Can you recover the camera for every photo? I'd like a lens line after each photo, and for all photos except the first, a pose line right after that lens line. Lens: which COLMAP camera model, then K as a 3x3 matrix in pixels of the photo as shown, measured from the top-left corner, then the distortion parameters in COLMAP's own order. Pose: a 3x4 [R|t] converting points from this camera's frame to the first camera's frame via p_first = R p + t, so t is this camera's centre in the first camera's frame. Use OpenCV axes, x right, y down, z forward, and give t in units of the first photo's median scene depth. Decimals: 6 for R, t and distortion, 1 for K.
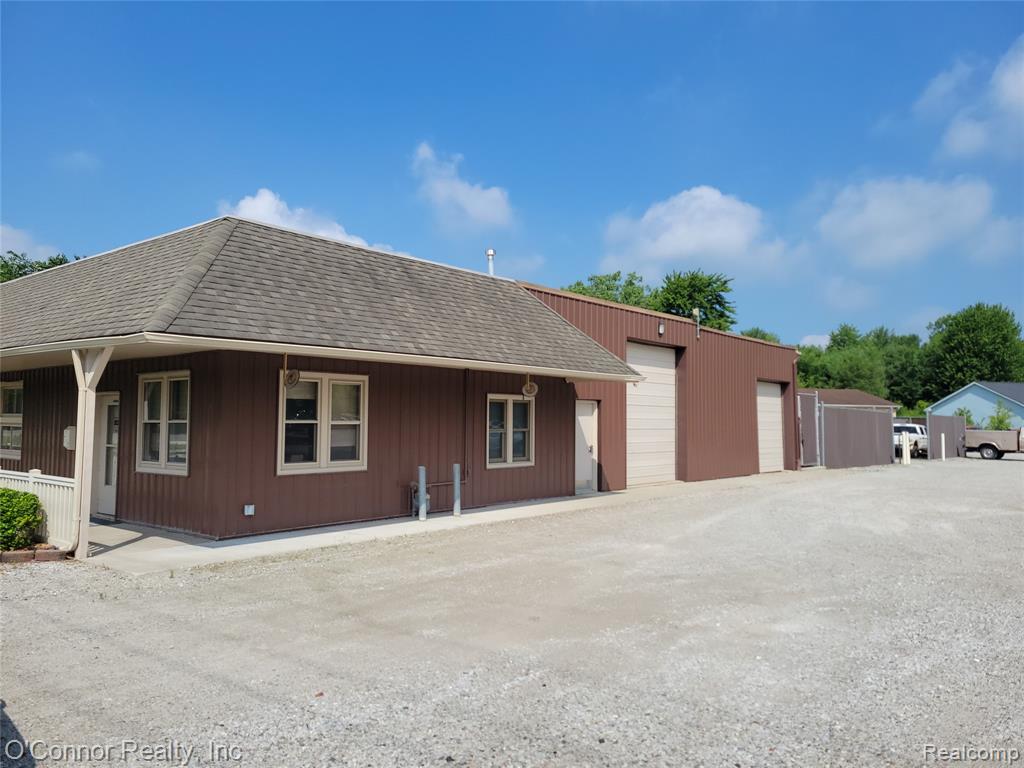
lens RADIAL K [[738.0, 0, 512.0], [0, 738.0, 384.0], [0, 0, 1]] dist [0.000492, -0.001368]
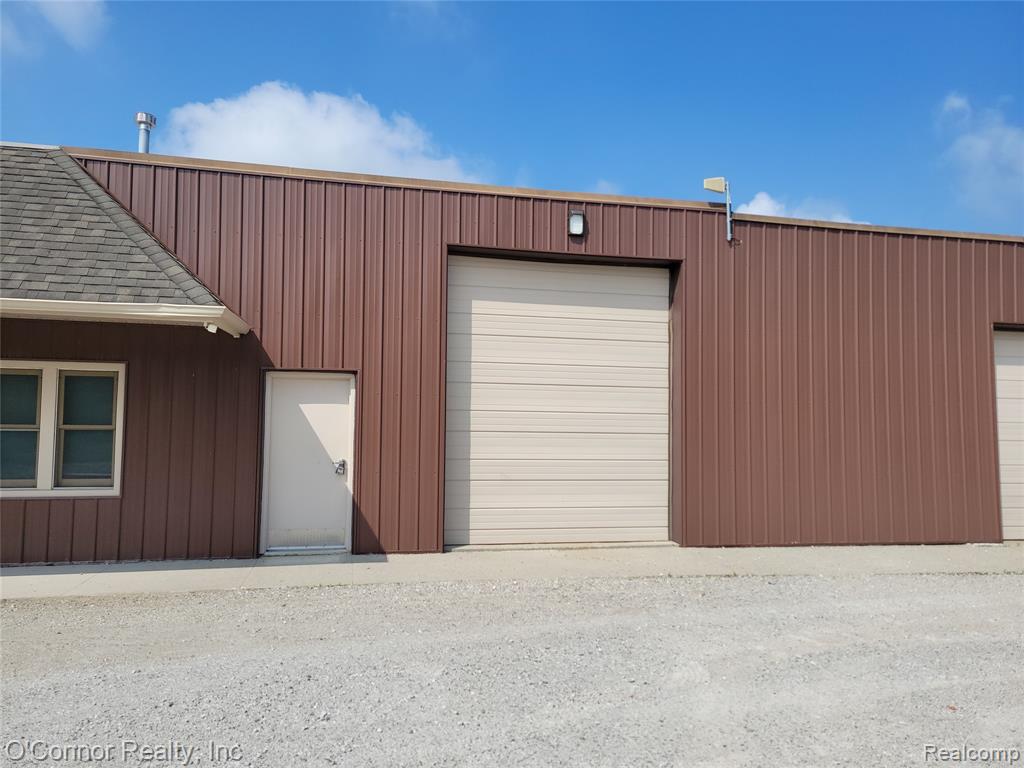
lens RADIAL K [[783.9, 0, 512.0], [0, 783.9, 384.0], [0, 0, 1]] dist [0.042452, -0.010998]
pose [[0.812677, -0.024889, -0.582183, 0.473196], [0.022113, 0.999685, -0.011870, 0.035055], [0.582295, -0.003227, 0.812971, 0.567631]]
